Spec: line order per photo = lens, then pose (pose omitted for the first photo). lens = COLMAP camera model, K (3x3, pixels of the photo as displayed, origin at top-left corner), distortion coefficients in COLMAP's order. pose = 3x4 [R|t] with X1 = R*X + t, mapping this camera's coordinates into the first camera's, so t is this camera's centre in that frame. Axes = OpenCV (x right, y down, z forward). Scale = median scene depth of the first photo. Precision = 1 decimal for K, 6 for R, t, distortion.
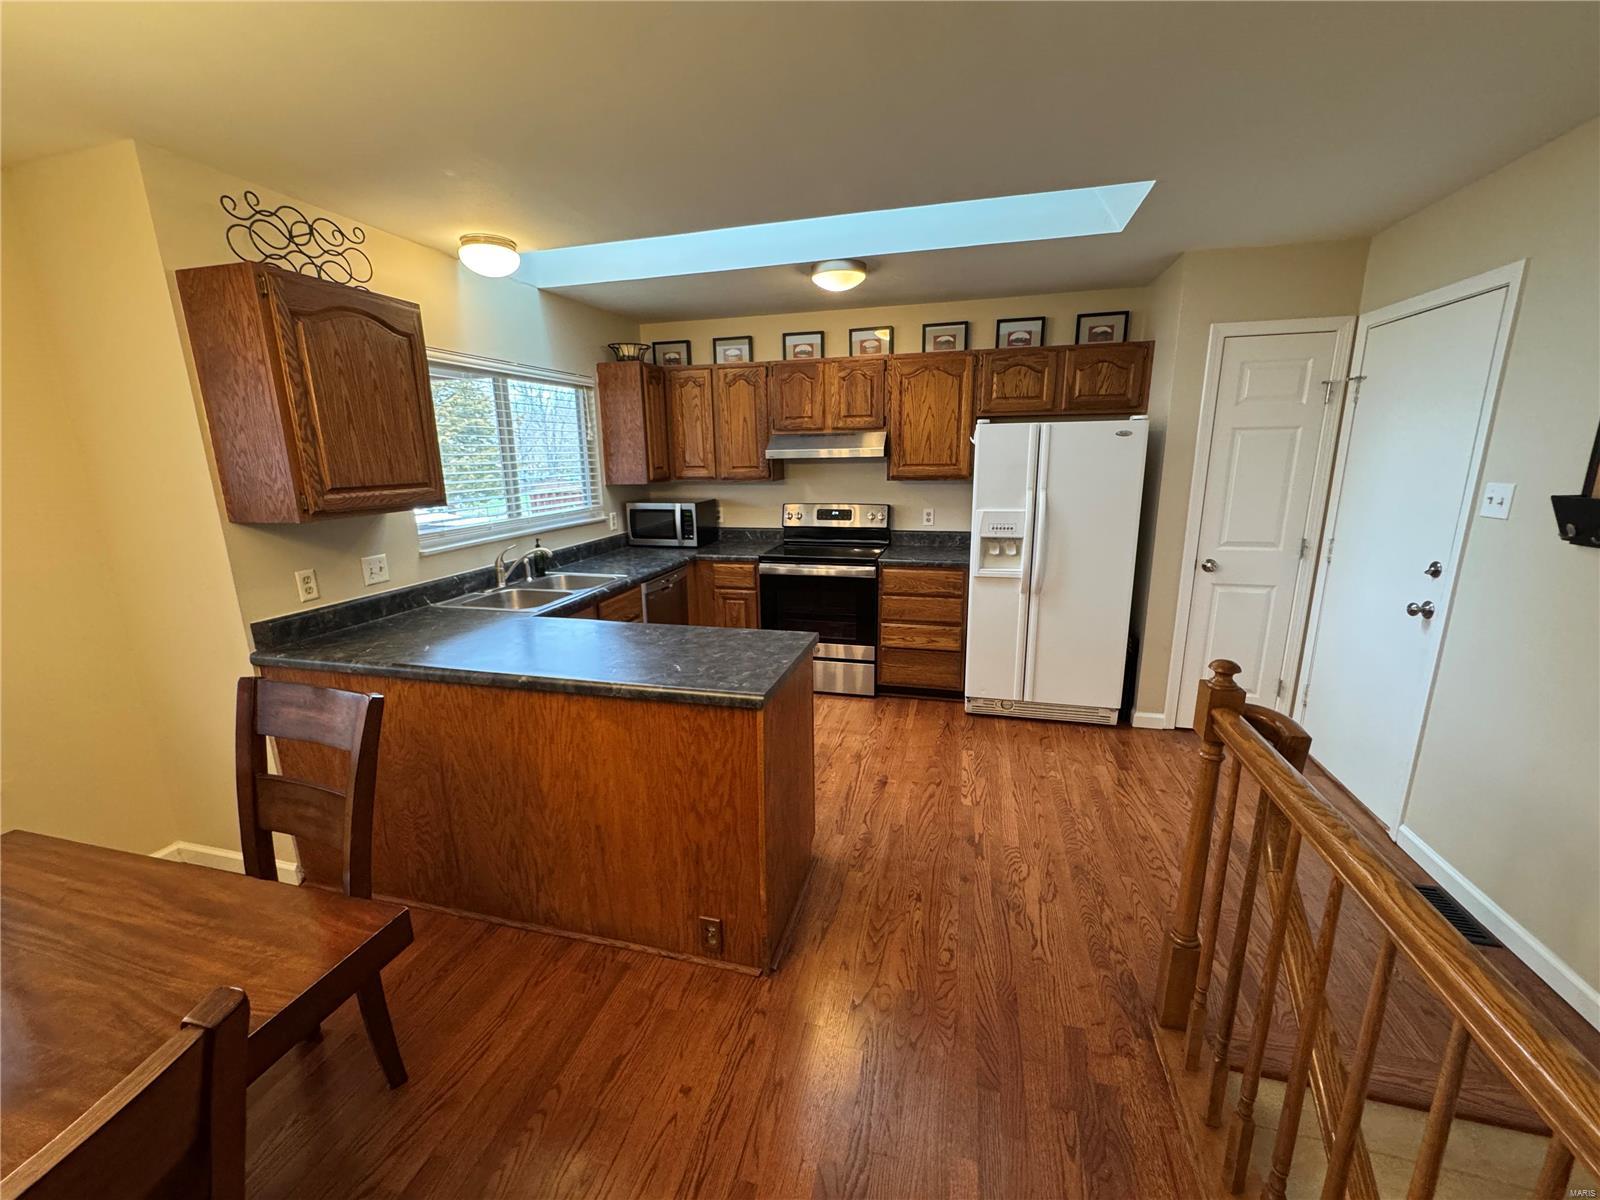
lens RADIAL K [[639.4, 0, 796.5], [0, 639.4, 600.5], [0, 0, 1]] dist [-0.000417, 0.000247]
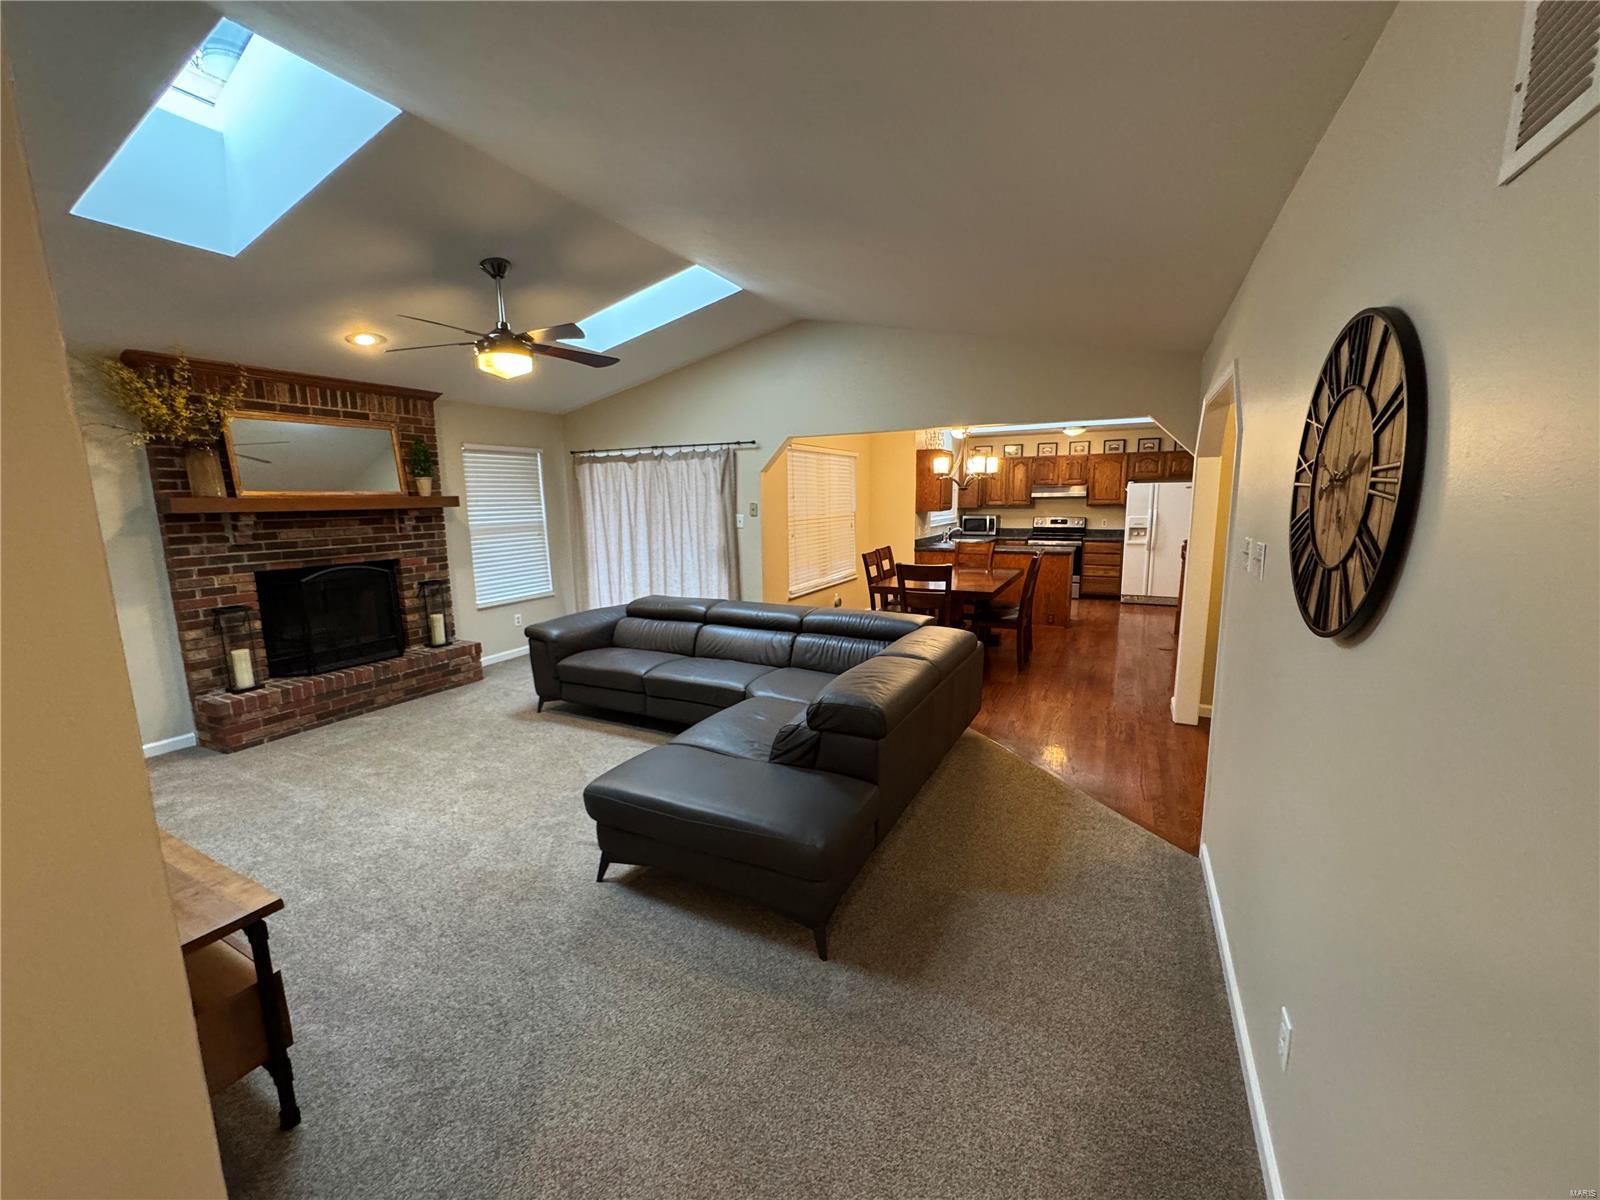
lens RADIAL K [[639.4, 0, 796.5], [0, 639.4, 600.5], [0, 0, 1]] dist [-0.000417, 0.000247]
pose [[0.978245, 0.035618, -0.204373, -0.426943], [-0.048707, 0.997047, -0.059373, 0.364387], [0.201655, 0.068036, 0.977091, -1.552219]]
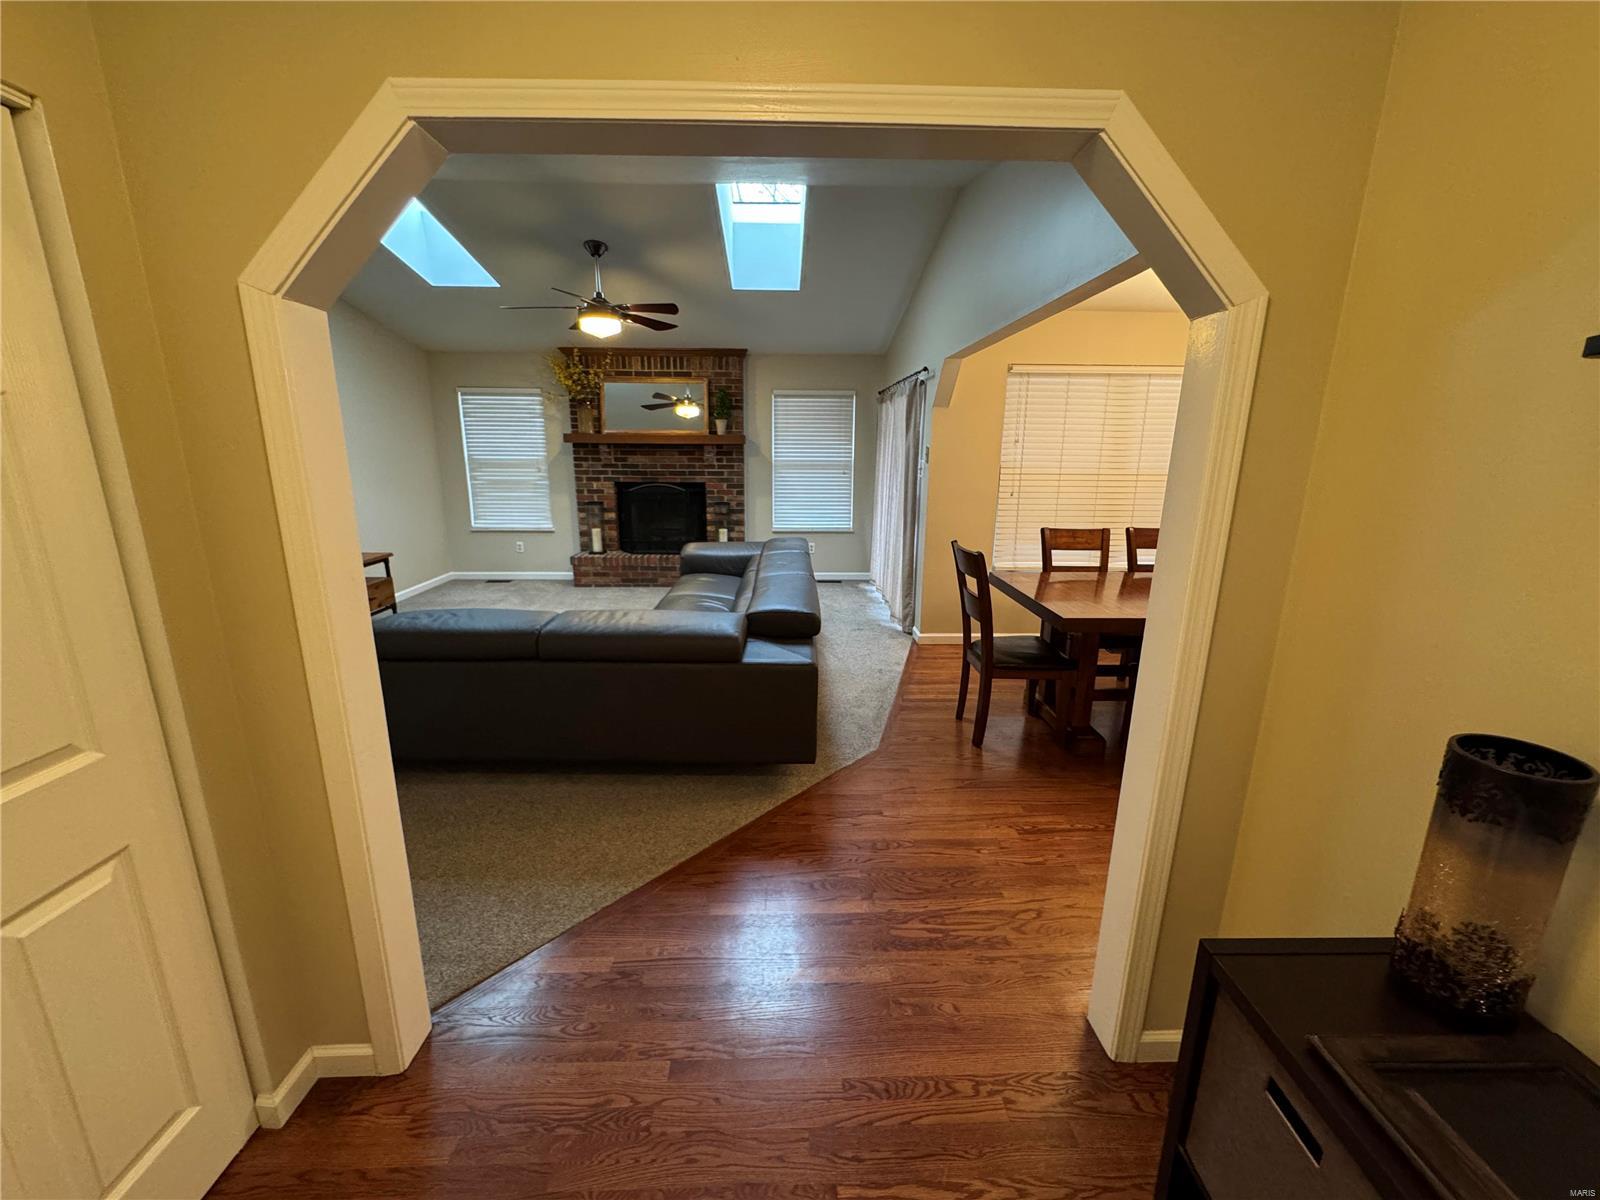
lens RADIAL K [[639.4, 0, 796.5], [0, 639.4, 600.5], [0, 0, 1]] dist [-0.000417, 0.000247]
pose [[0.276922, 0.245235, -0.929072, 0.297321], [-0.231415, 0.955446, 0.183221, 0.163328], [0.932610, 0.164263, 0.321335, -0.681698]]
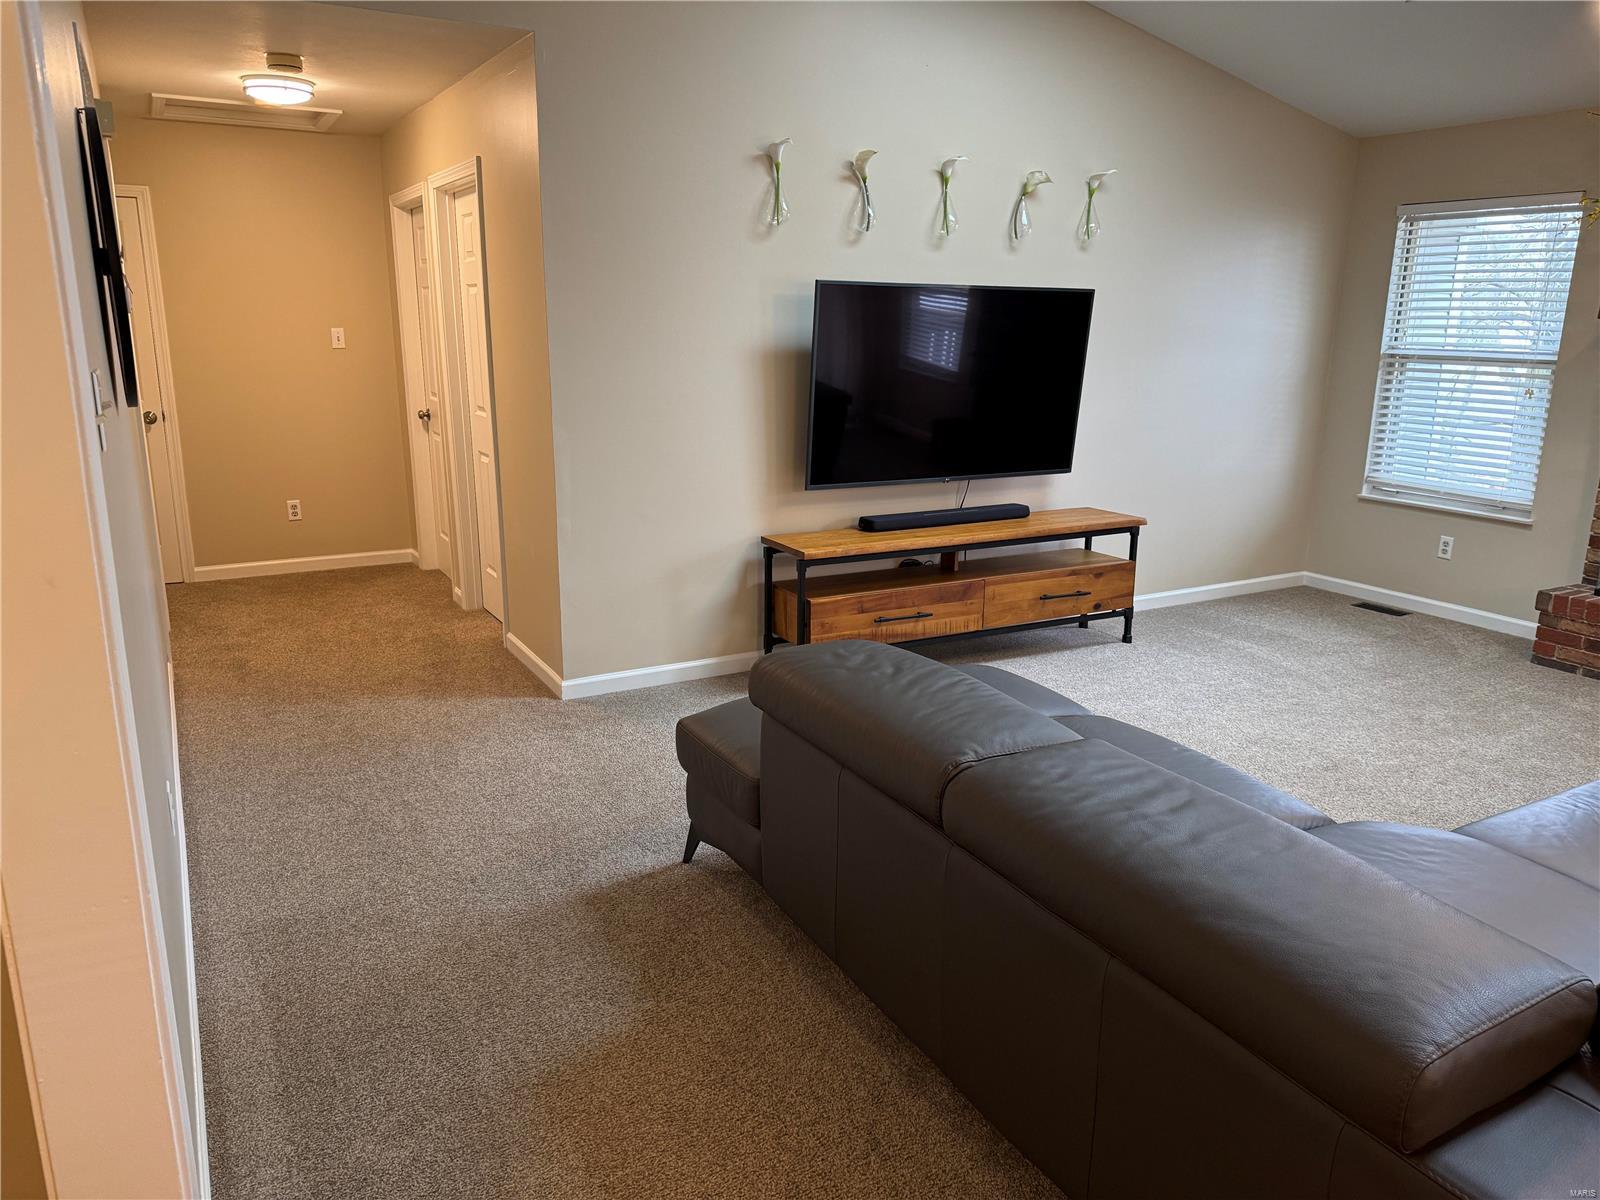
lens RADIAL K [[1127.5, 0, 800.0], [0, 1127.5, 600.0], [0, 0, 1]] dist [0.005234, 0.001636]
pose [[-0.716669, 0.178975, -0.674058, -0.046940], [-0.157413, 0.900058, 0.406345, 0.127561], [0.679417, 0.397320, -0.616871, -0.485461]]
